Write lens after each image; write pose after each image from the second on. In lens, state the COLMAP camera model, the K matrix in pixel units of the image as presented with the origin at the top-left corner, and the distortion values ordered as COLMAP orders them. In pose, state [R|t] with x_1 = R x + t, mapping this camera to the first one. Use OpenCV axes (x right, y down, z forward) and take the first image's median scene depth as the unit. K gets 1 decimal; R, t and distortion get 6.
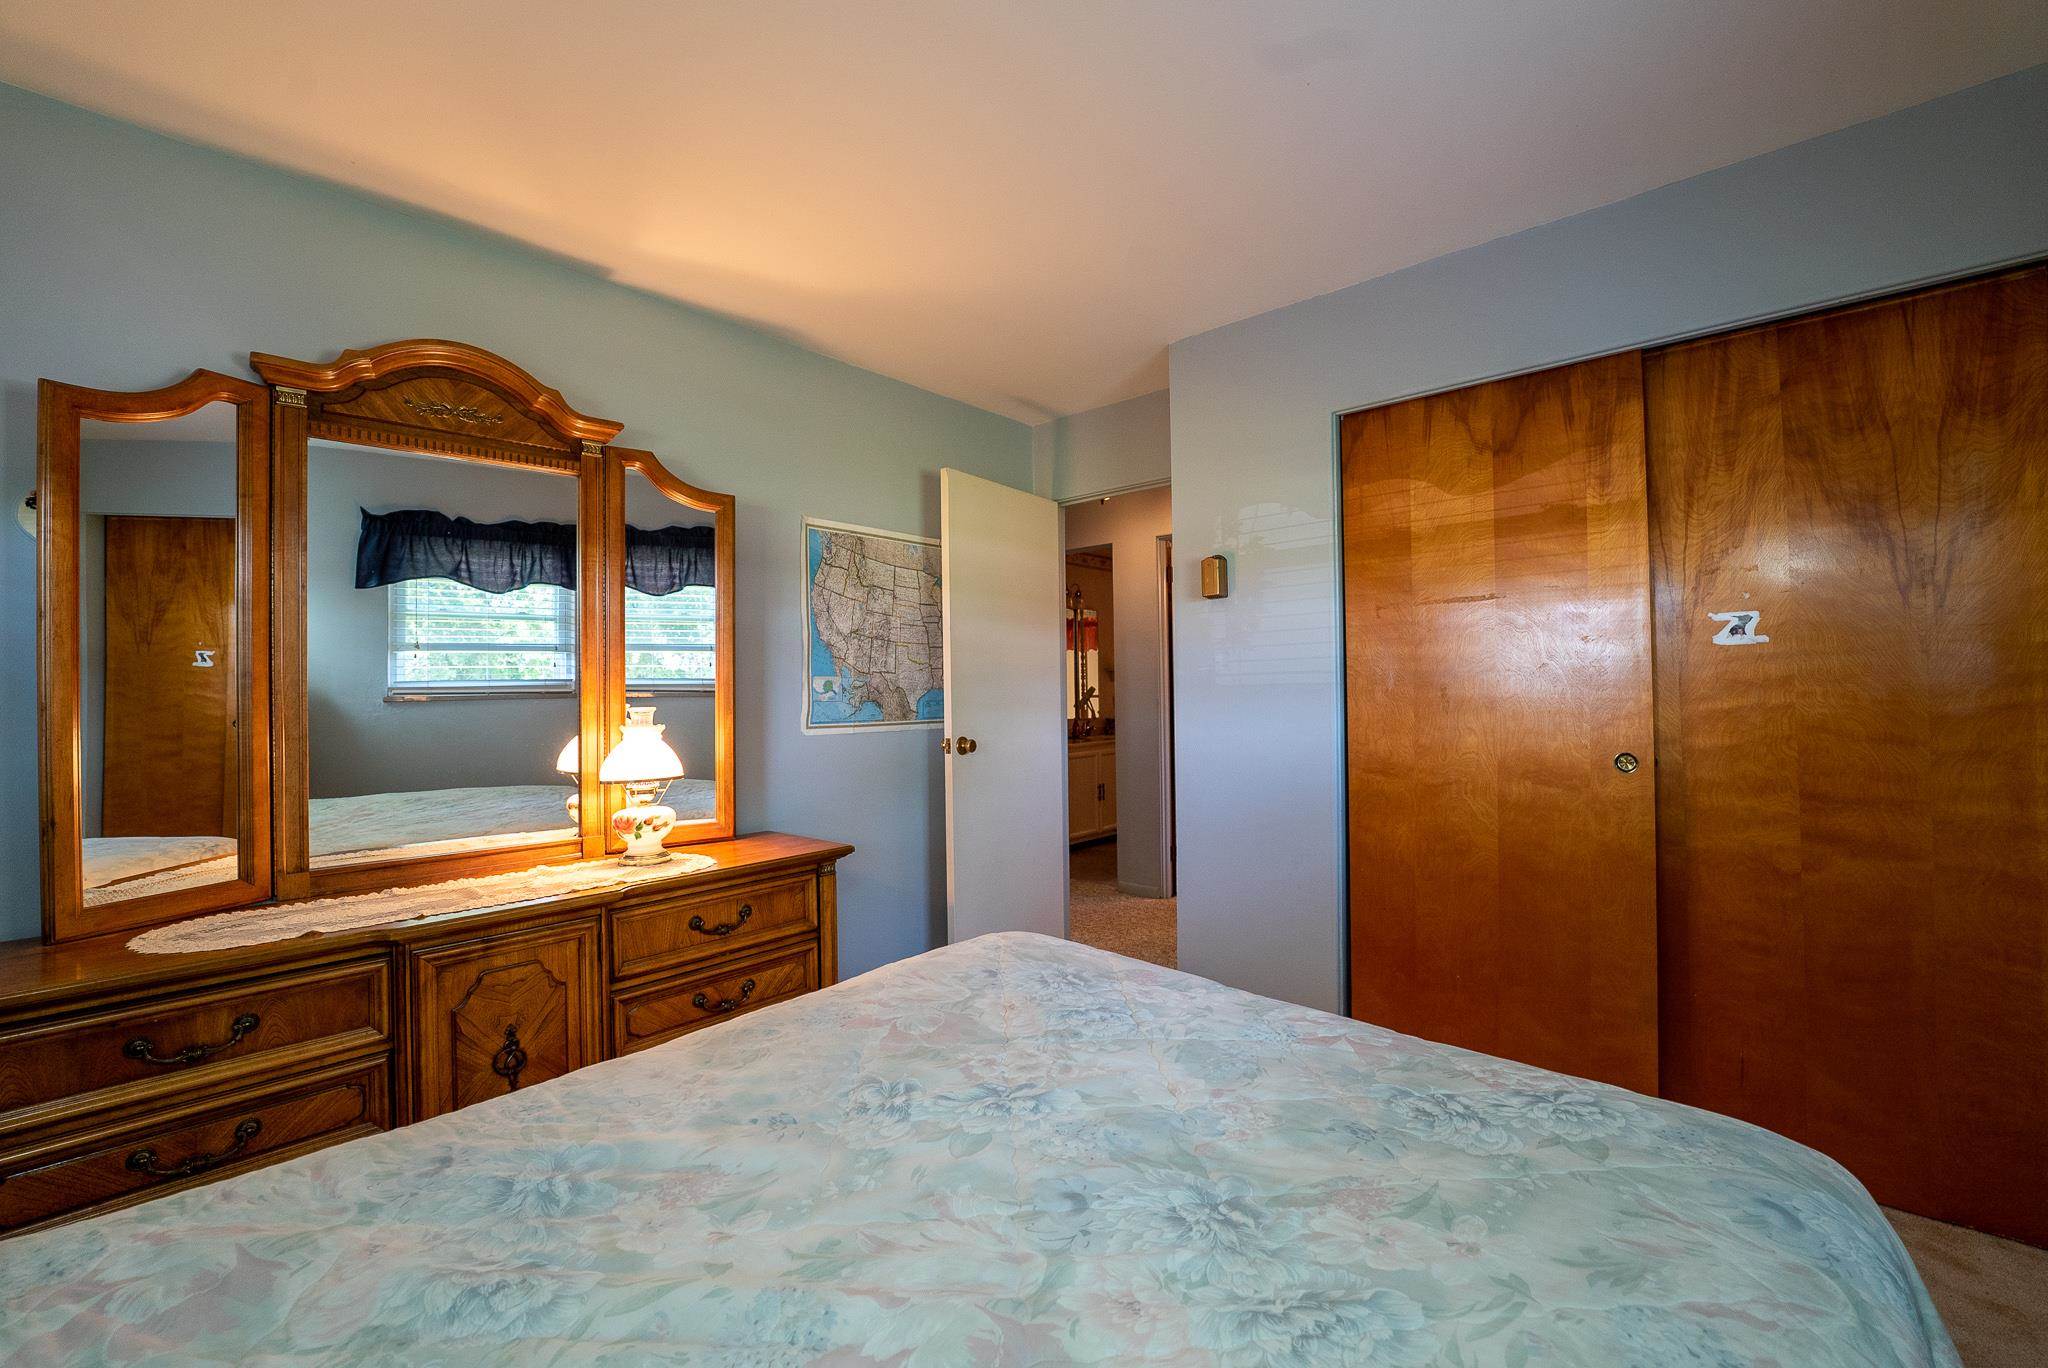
lens RADIAL K [[842.9, 0, 1016.3], [0, 842.9, 680.6], [0, 0, 1]] dist [-0.027744, 0.002416]
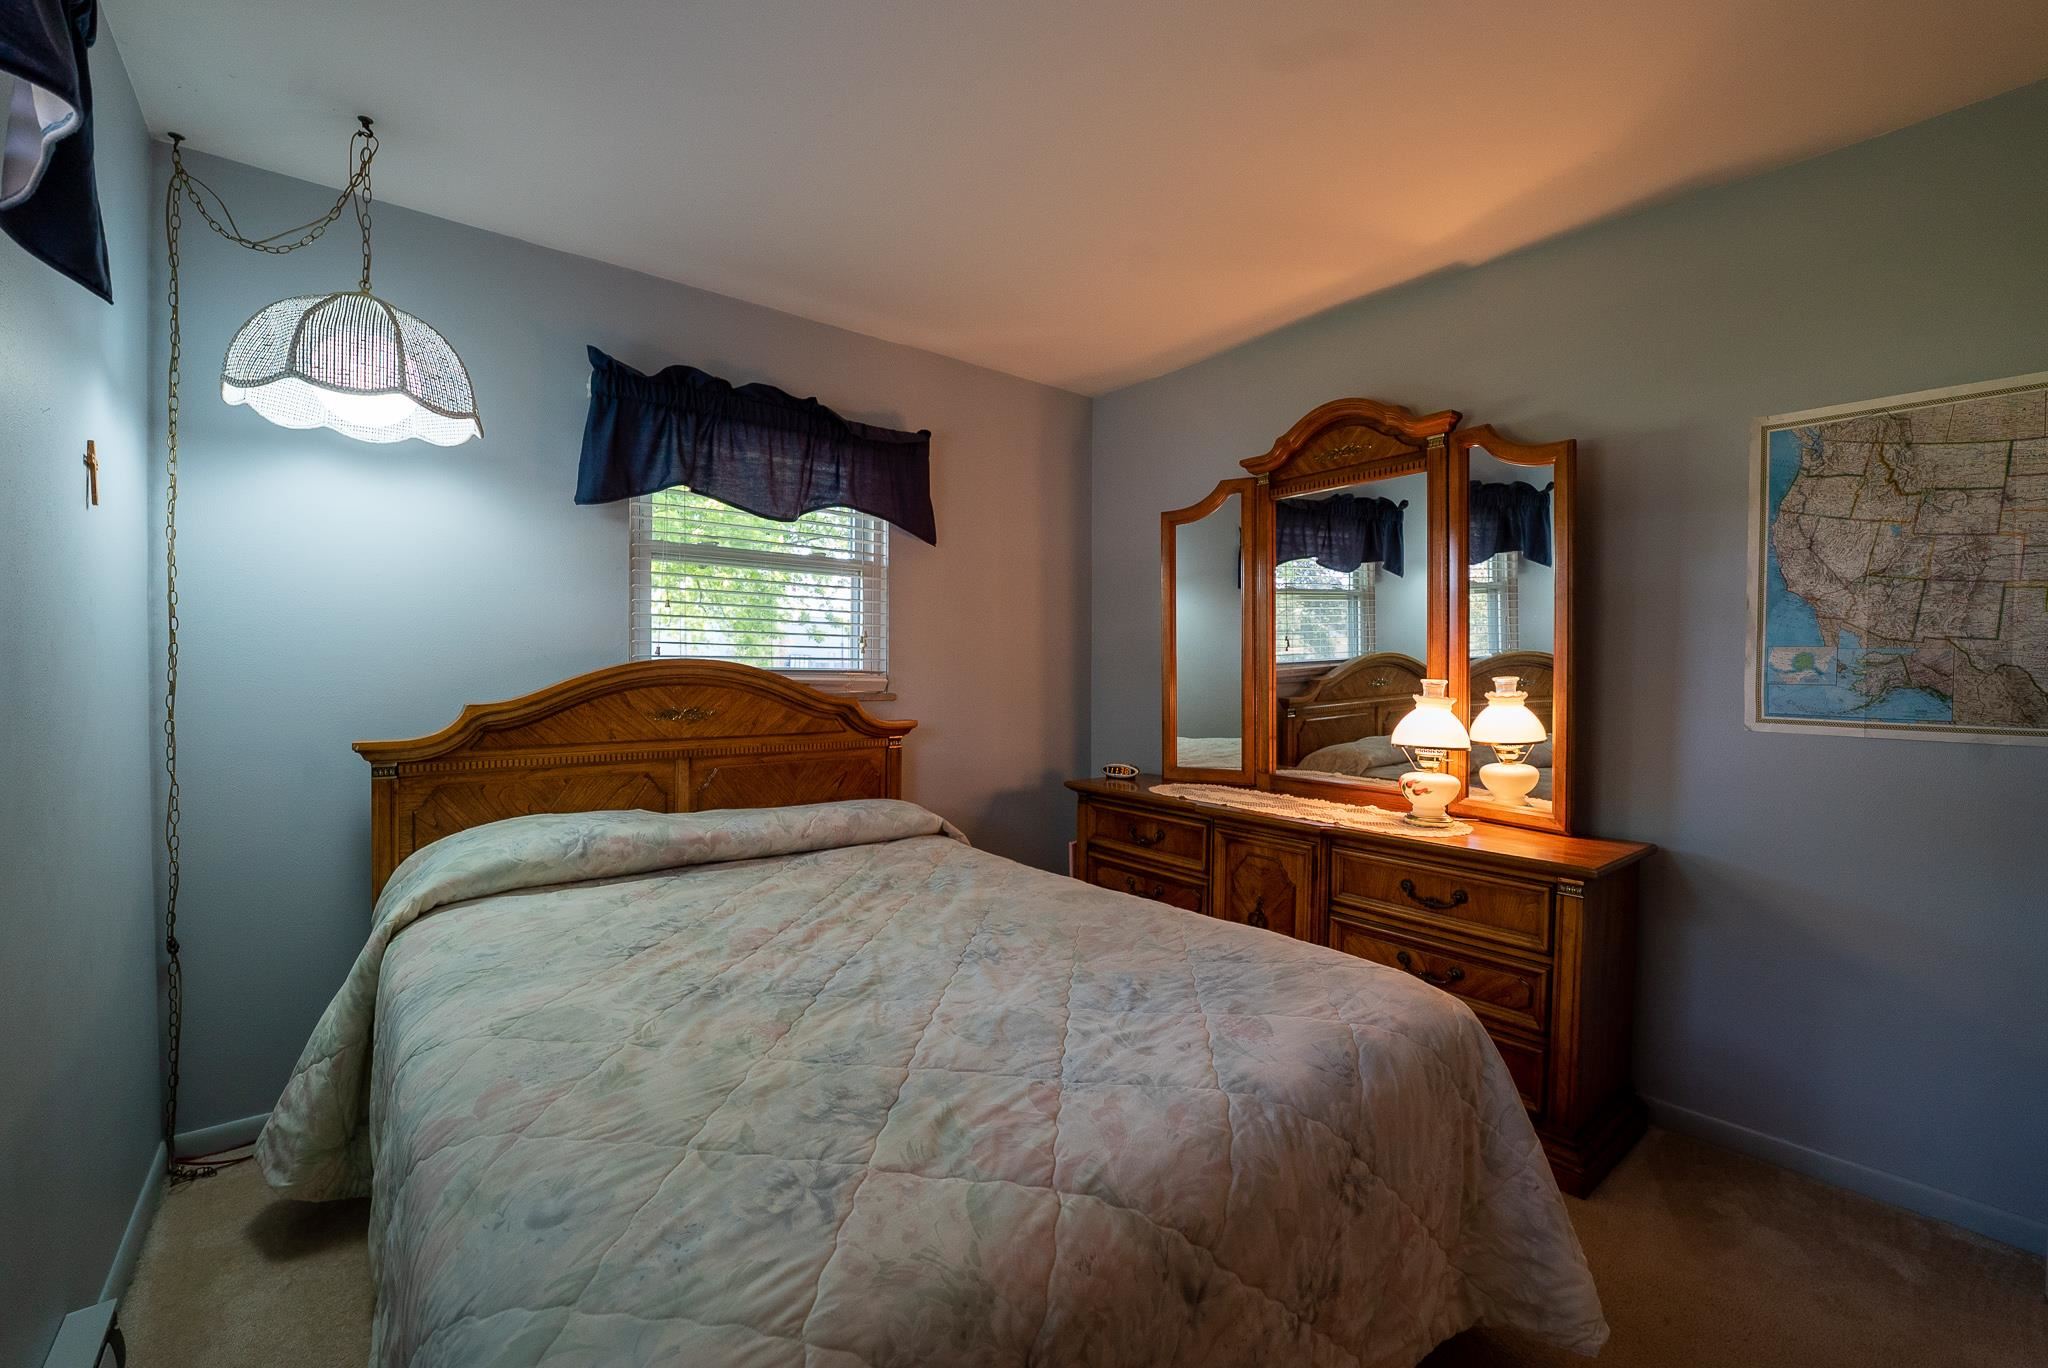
lens RADIAL K [[842.9, 0, 1015.5], [0, 842.9, 675.4], [0, 0, 1]] dist [-0.027744, 0.002416]
pose [[-0.158327, 0.025886, -0.987047, 0.627412], [0.004710, 0.999665, 0.025461, -0.002003], [0.987376, -0.000618, -0.158396, 0.593829]]
